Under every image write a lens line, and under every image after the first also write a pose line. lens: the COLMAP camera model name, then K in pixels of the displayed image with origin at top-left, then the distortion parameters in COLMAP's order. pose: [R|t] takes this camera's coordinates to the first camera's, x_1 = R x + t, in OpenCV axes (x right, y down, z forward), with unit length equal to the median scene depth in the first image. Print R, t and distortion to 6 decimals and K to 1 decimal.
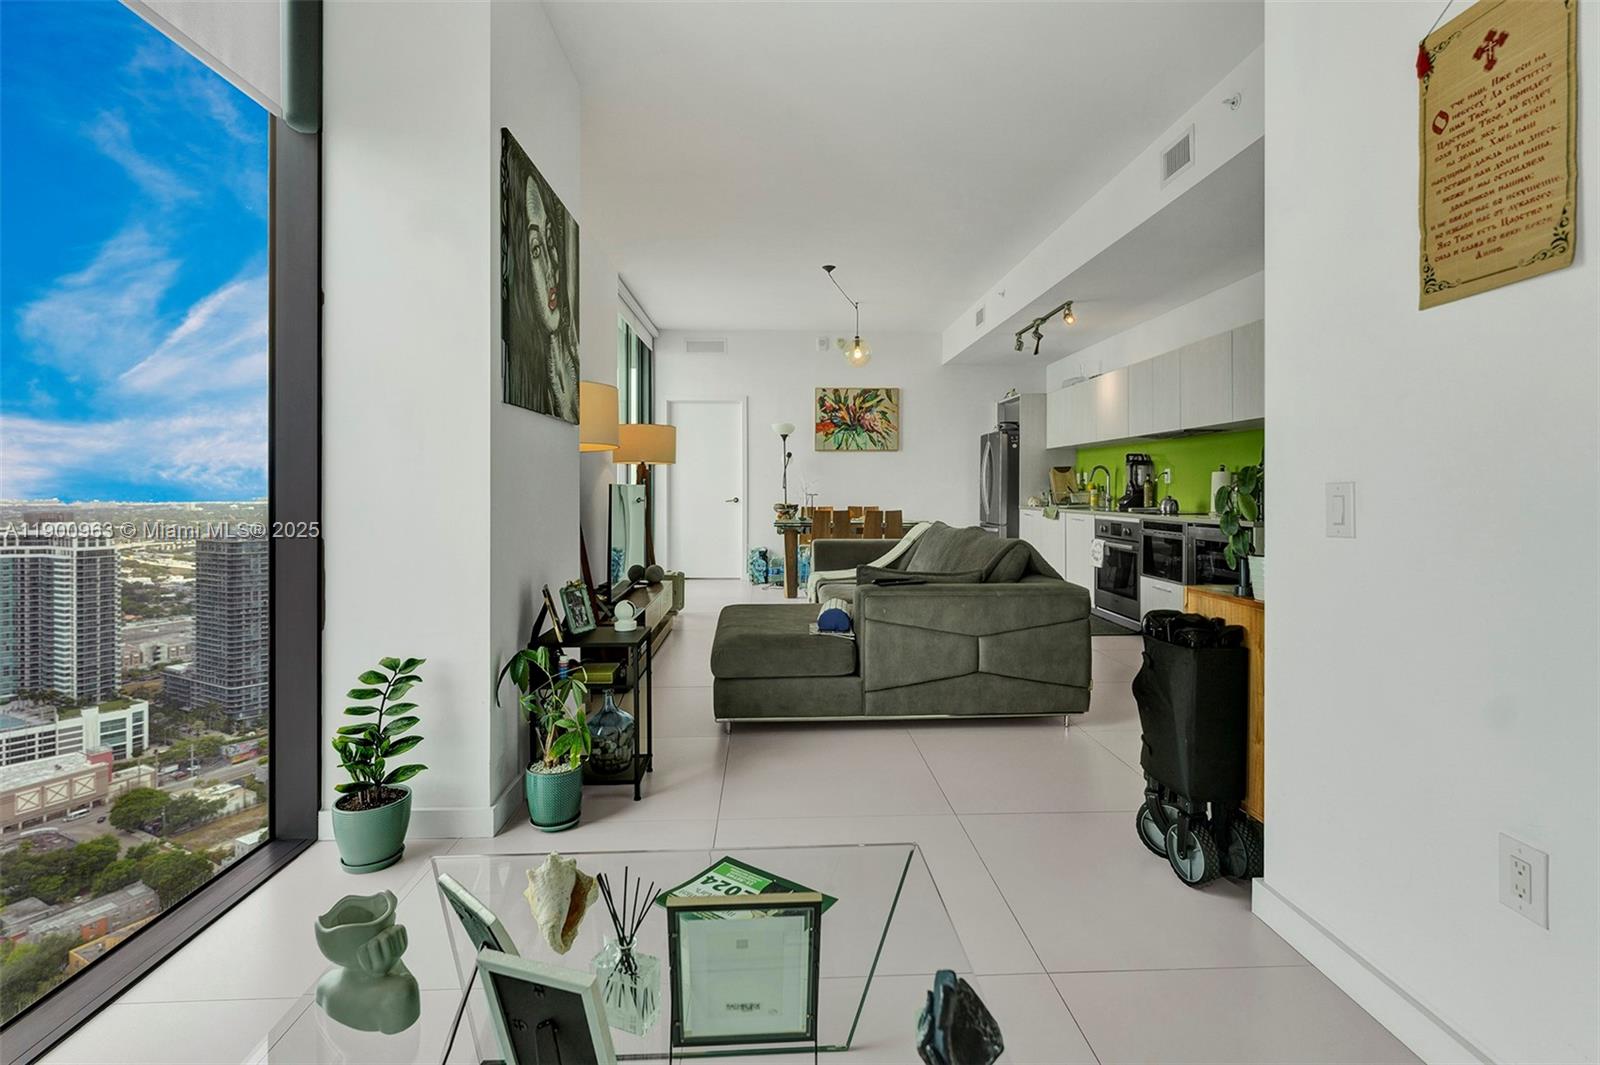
lens RADIAL K [[701.4, 0, 796.2], [0, 701.4, 530.6], [0, 0, 1]] dist [0.001043, -0.000211]
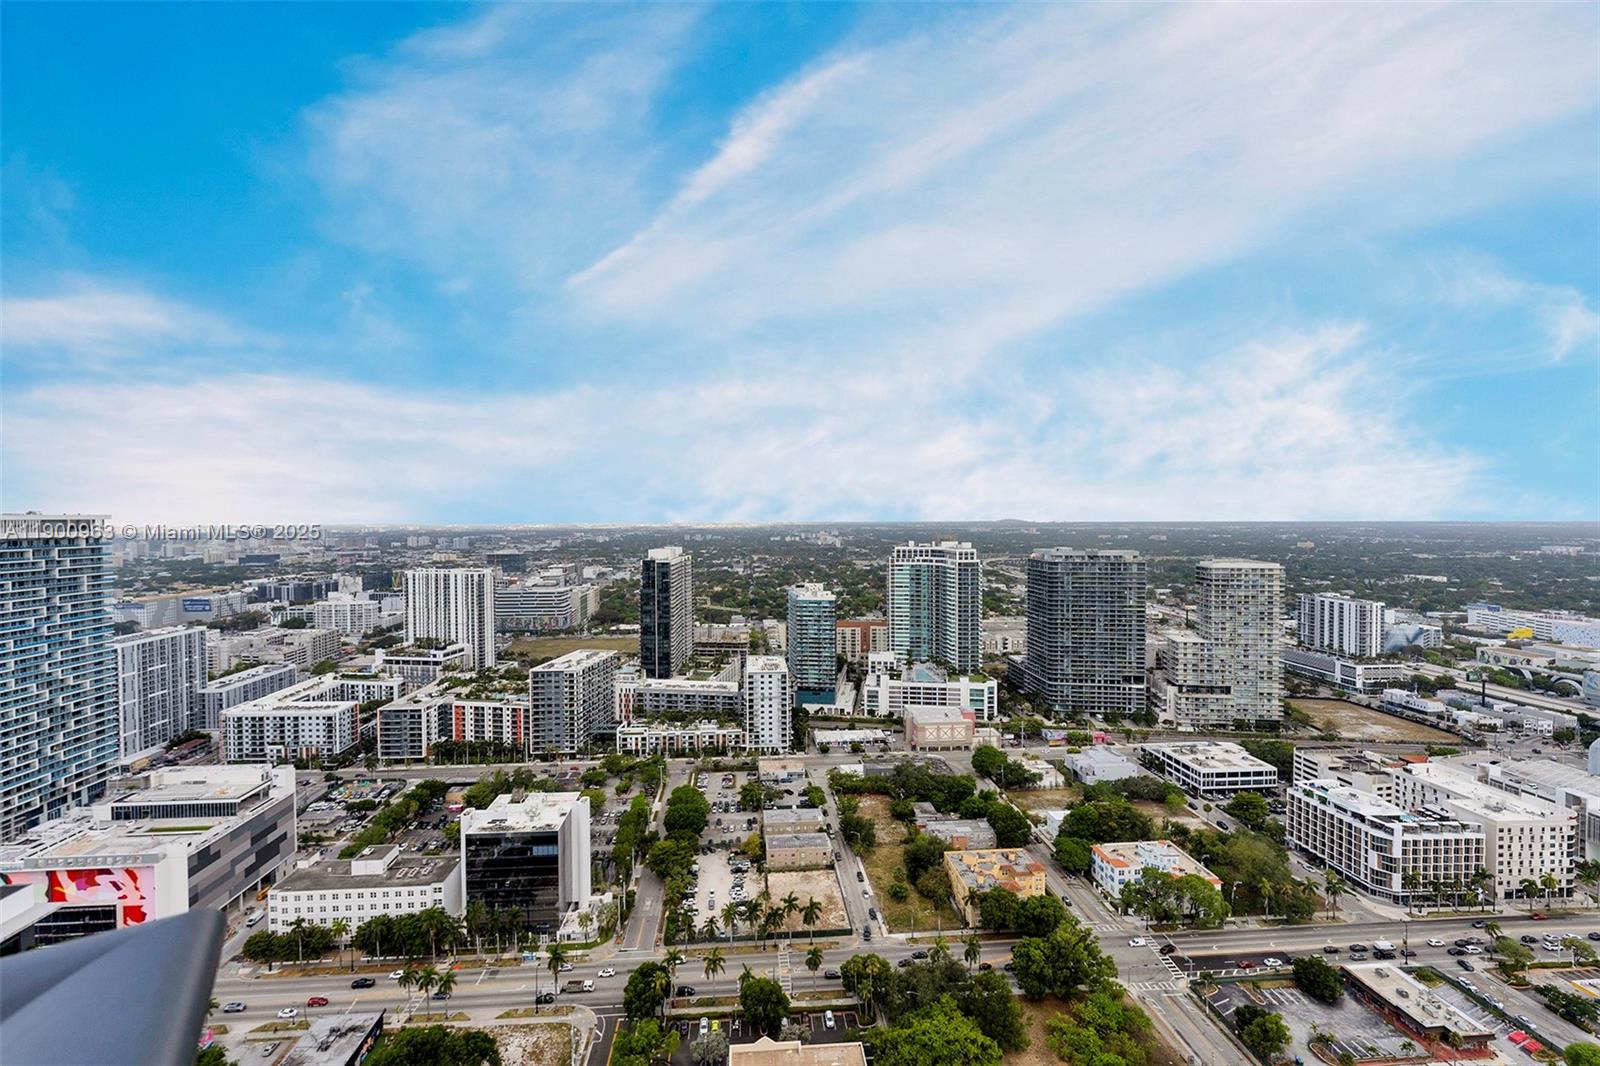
lens RADIAL K [[700.2, 0, 800.0], [0, 700.2, 533.0], [0, 0, 1]] dist [-0.000192, 0.000026]
pose [[0.515056, 0.013103, -0.857057, -0.526869], [-0.040767, 0.999126, -0.009225, -0.068471], [0.856187, 0.039691, 0.515140, 0.913127]]
